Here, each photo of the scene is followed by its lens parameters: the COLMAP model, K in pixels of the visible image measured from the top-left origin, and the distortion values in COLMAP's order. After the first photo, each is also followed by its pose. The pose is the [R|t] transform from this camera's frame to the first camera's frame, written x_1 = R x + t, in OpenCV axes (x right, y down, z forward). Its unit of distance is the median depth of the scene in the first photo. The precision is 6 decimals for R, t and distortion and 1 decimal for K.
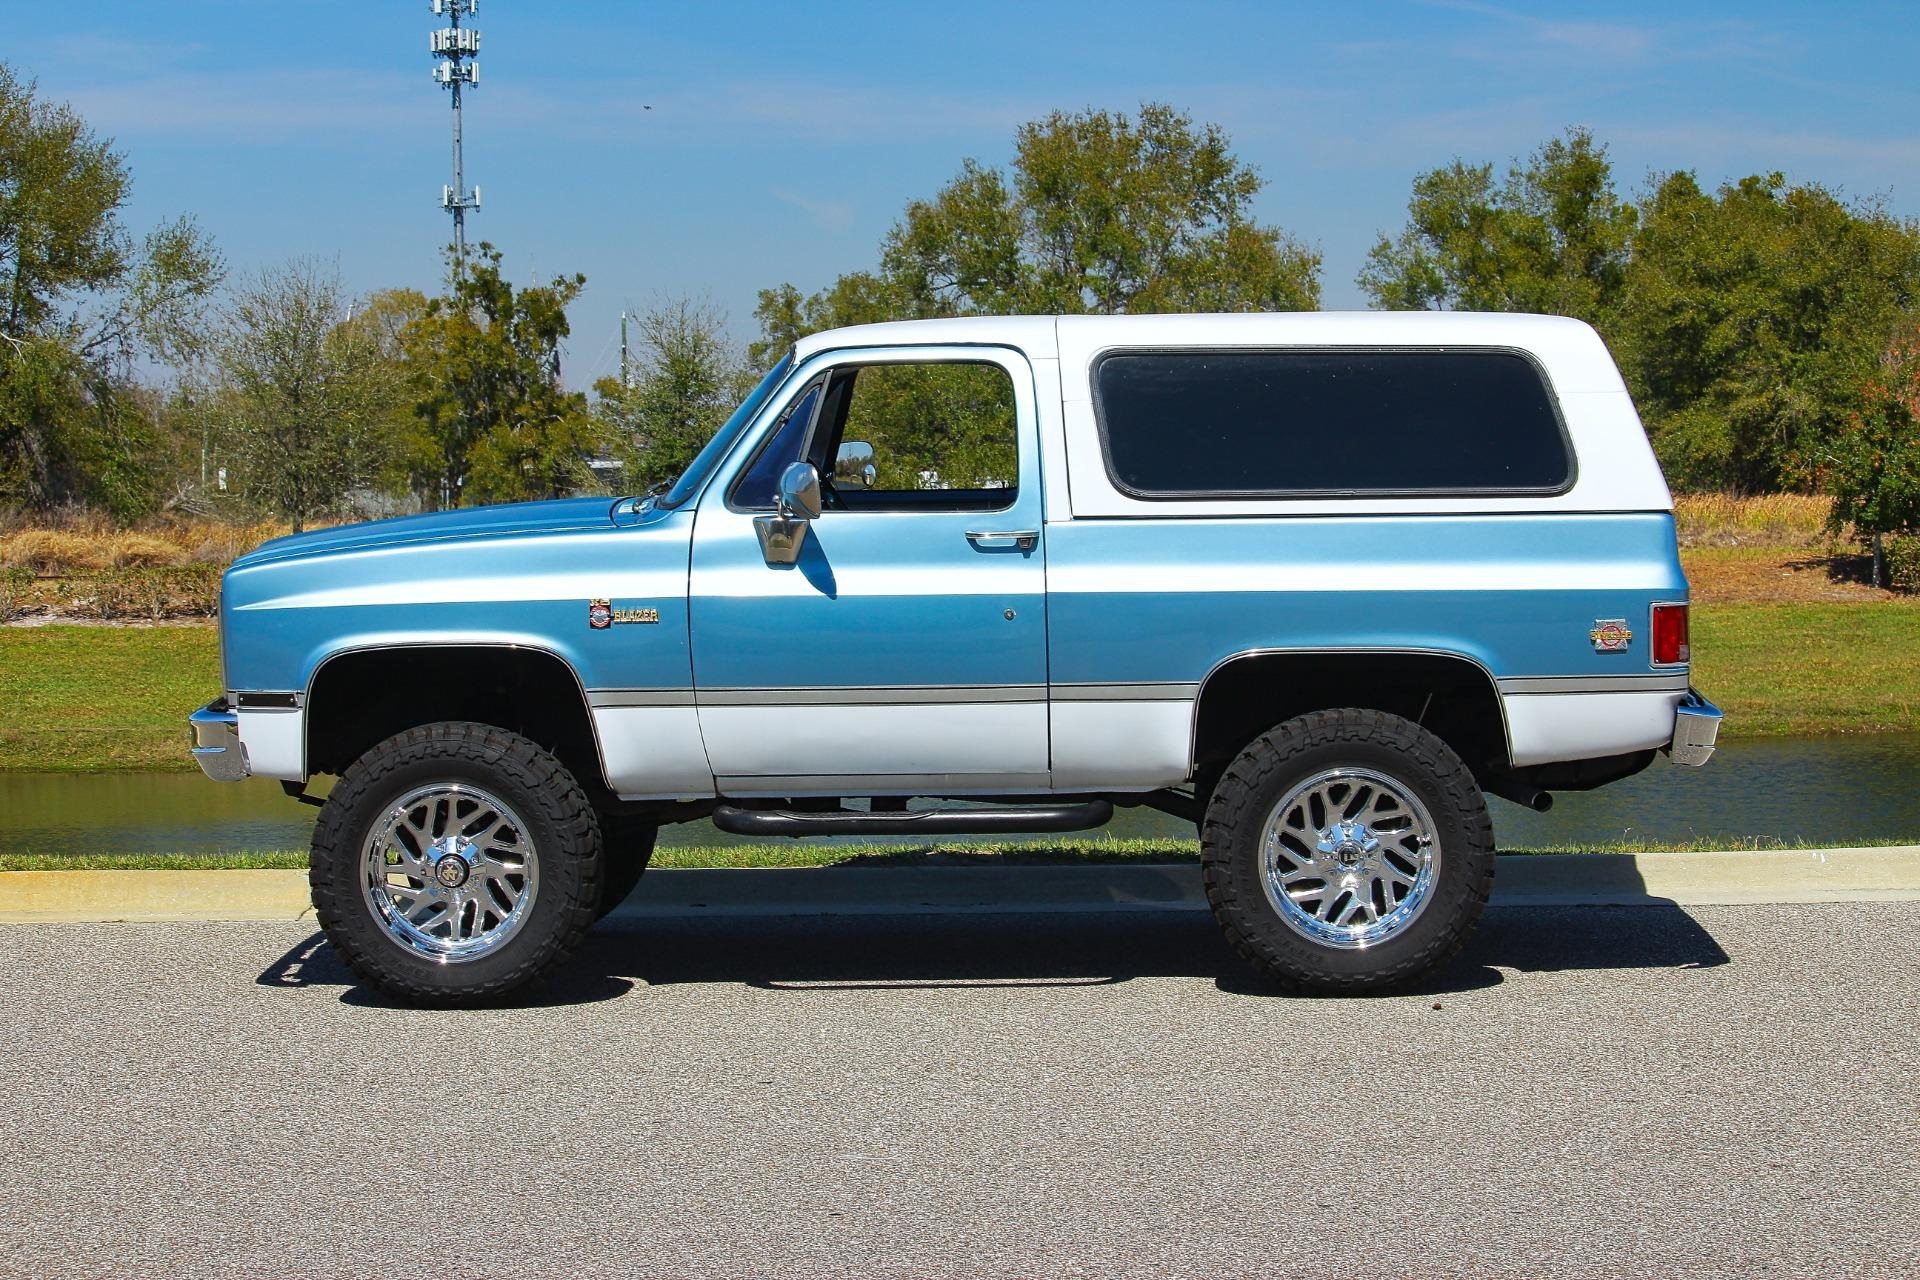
lens RADIAL K [[5053.9, 0, 960.9], [0, 5053.9, 554.8], [0, 0, 1]] dist [-0.457849, 1.590243]
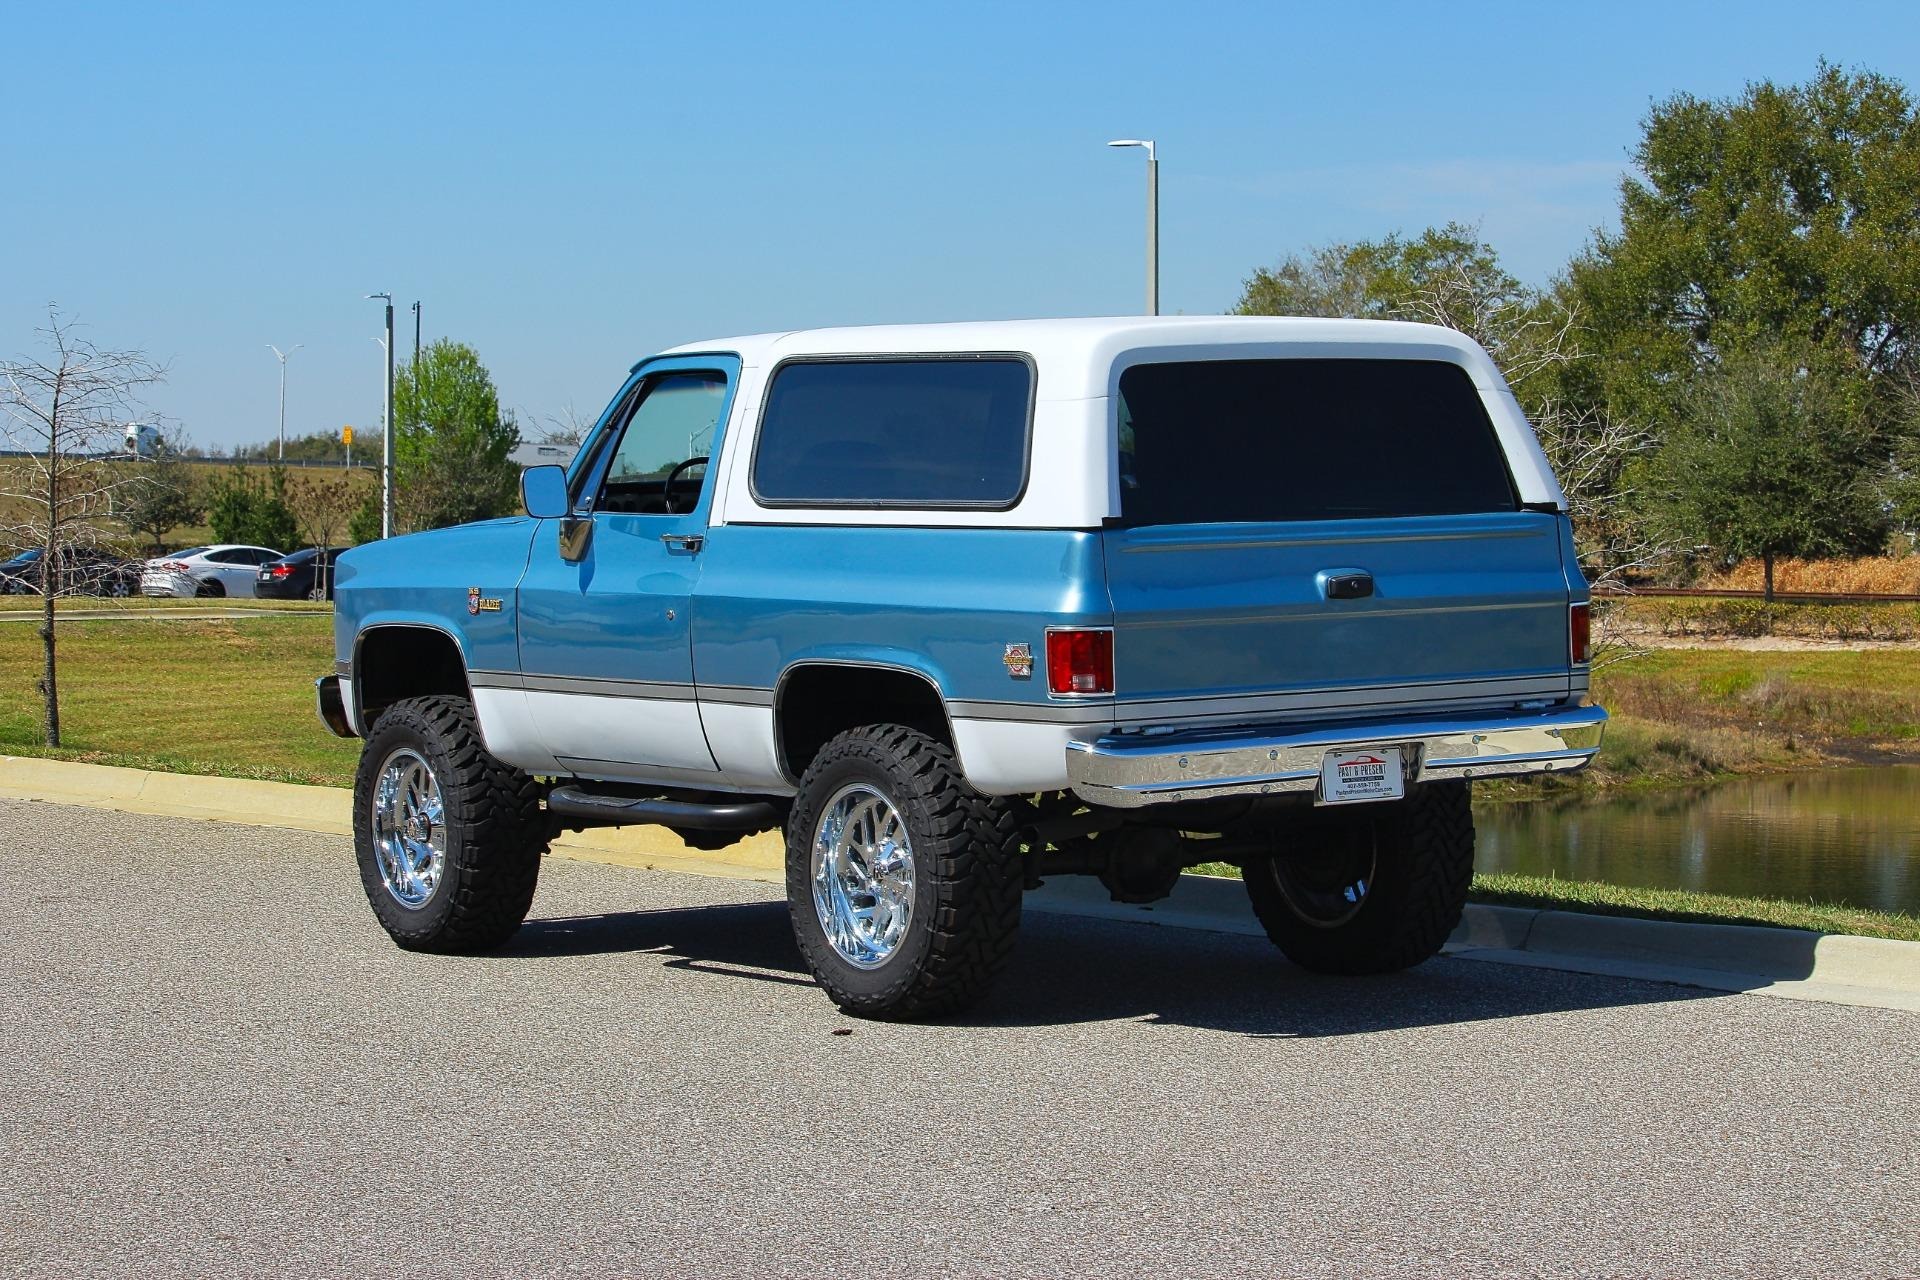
lens RADIAL K [[5053.9, 0, 960.9], [0, 5053.9, 554.8], [0, 0, 1]] dist [-0.457849, 1.590243]
pose [[0.608353, 0.024942, -0.793274, 0.858190], [-0.028042, 0.999558, 0.009923, -0.012391], [0.793171, 0.016208, 0.608783, 0.412364]]
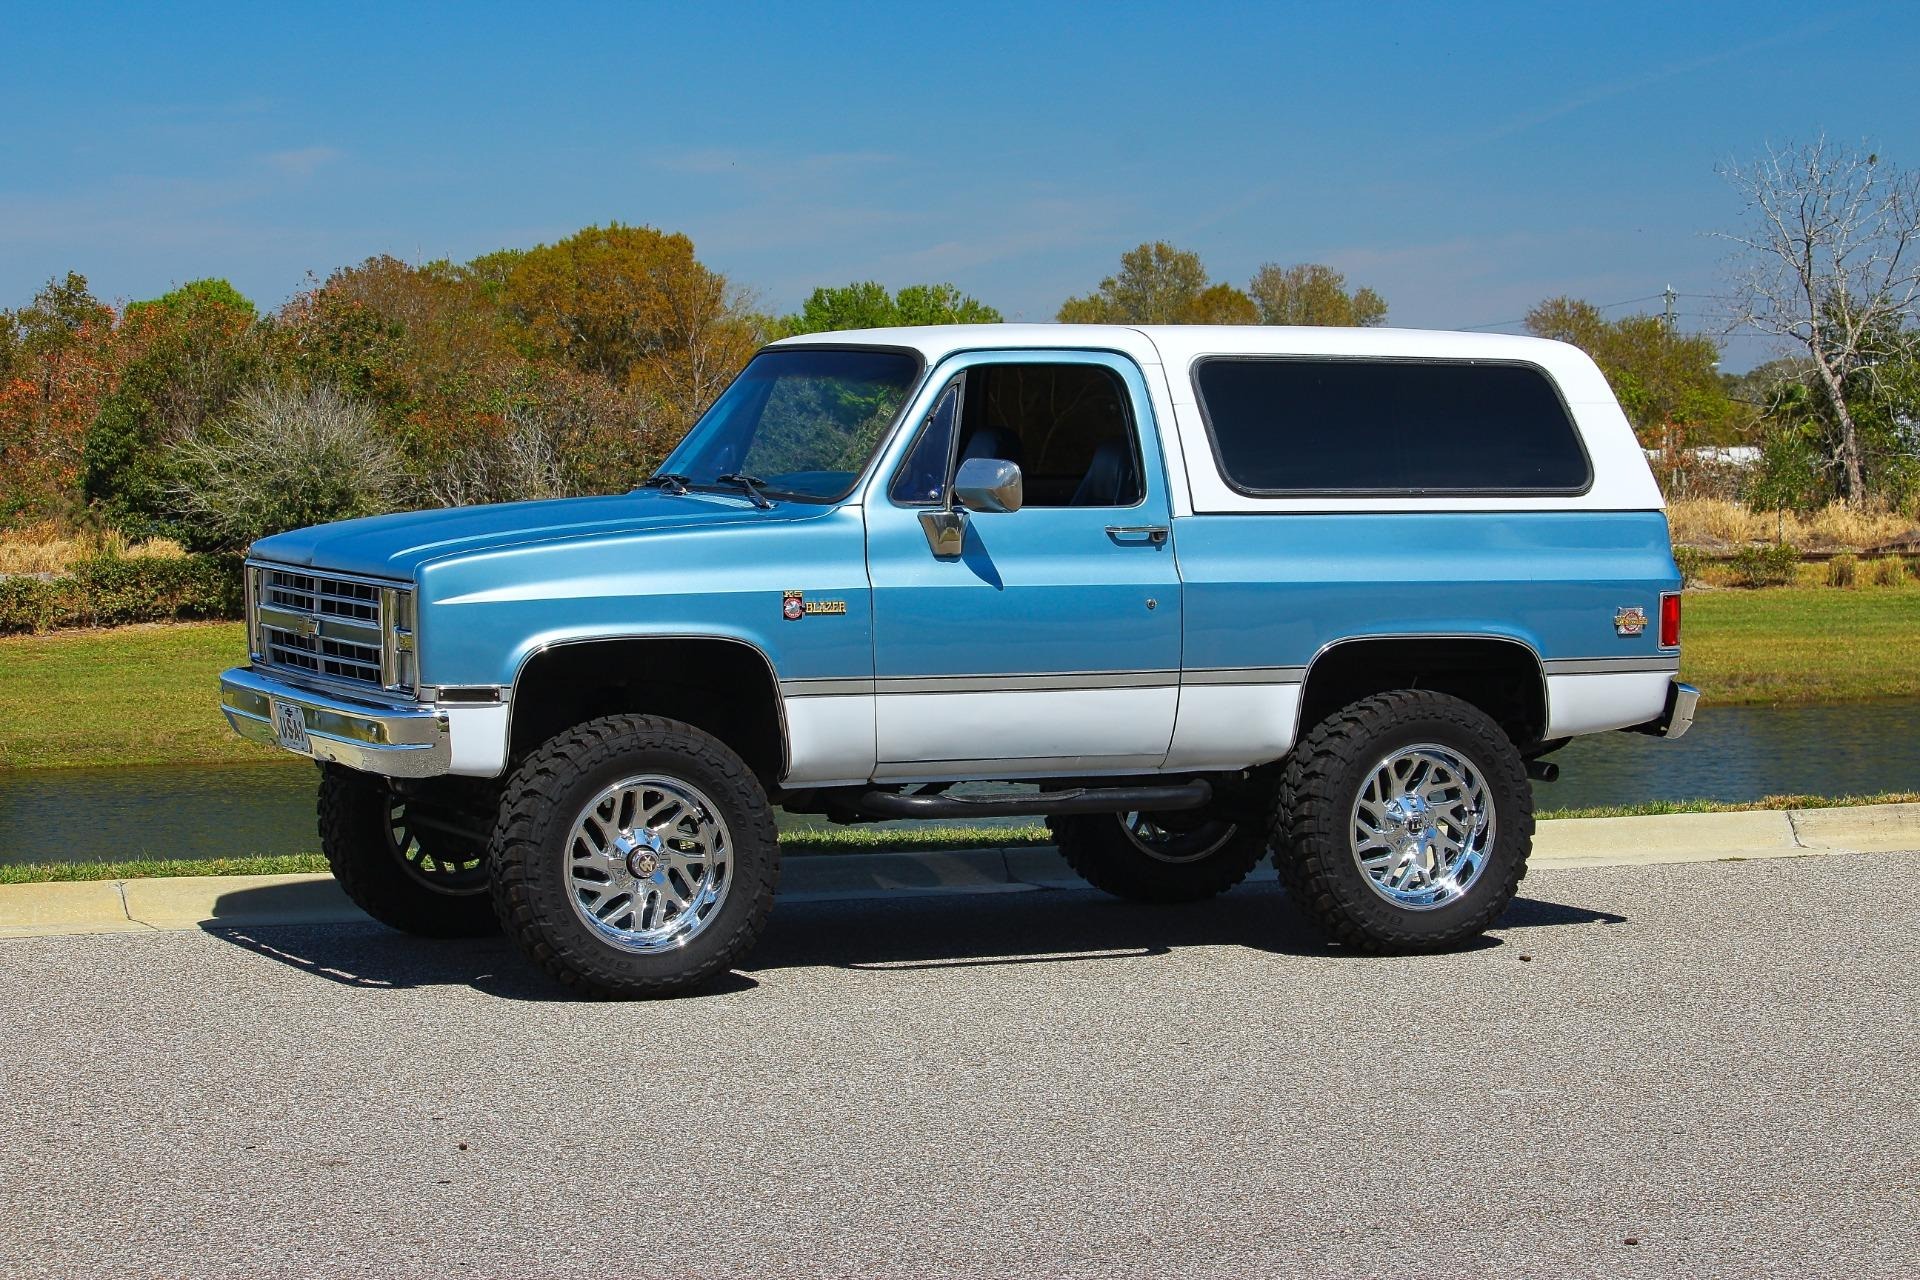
lens RADIAL K [[5041.9, 0, 1063.0], [0, 5041.9, 604.2], [0, 0, 1]] dist [-0.473986, 1.088995]
pose [[0.885220, -0.003857, 0.465157, -0.494063], [0.003856, 0.999992, 0.000954, 0.010628], [-0.465157, 0.000949, 0.885228, 0.070917]]
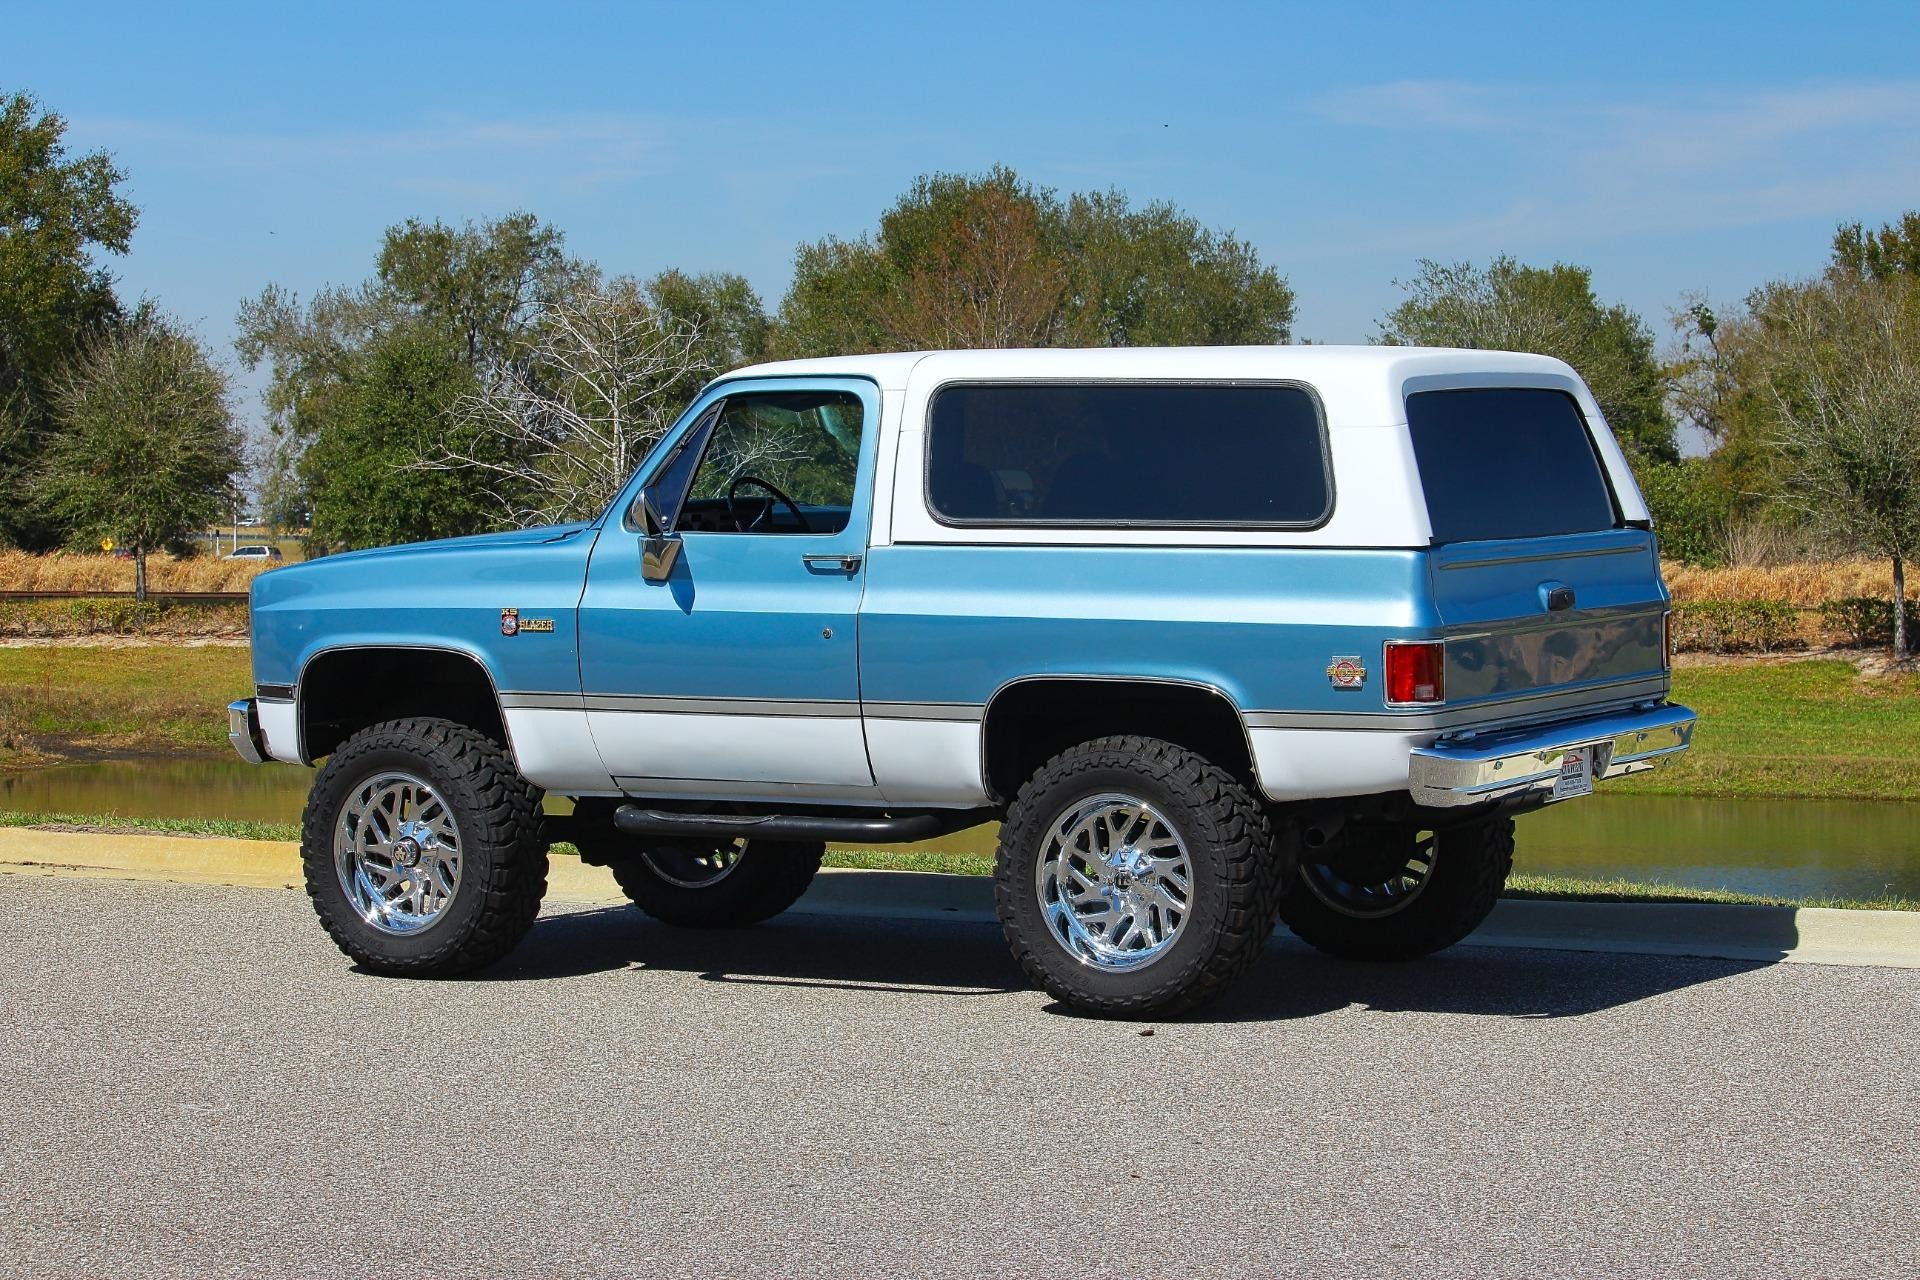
lens RADIAL K [[5053.9, 0, 960.9], [0, 5053.9, 554.8], [0, 0, 1]] dist [-0.457849, 1.590243]
pose [[0.879155, 0.020801, -0.476082, 0.528404], [-0.023606, 0.999721, 0.000088, -0.005268], [0.475952, 0.011161, 0.879401, 0.088211]]
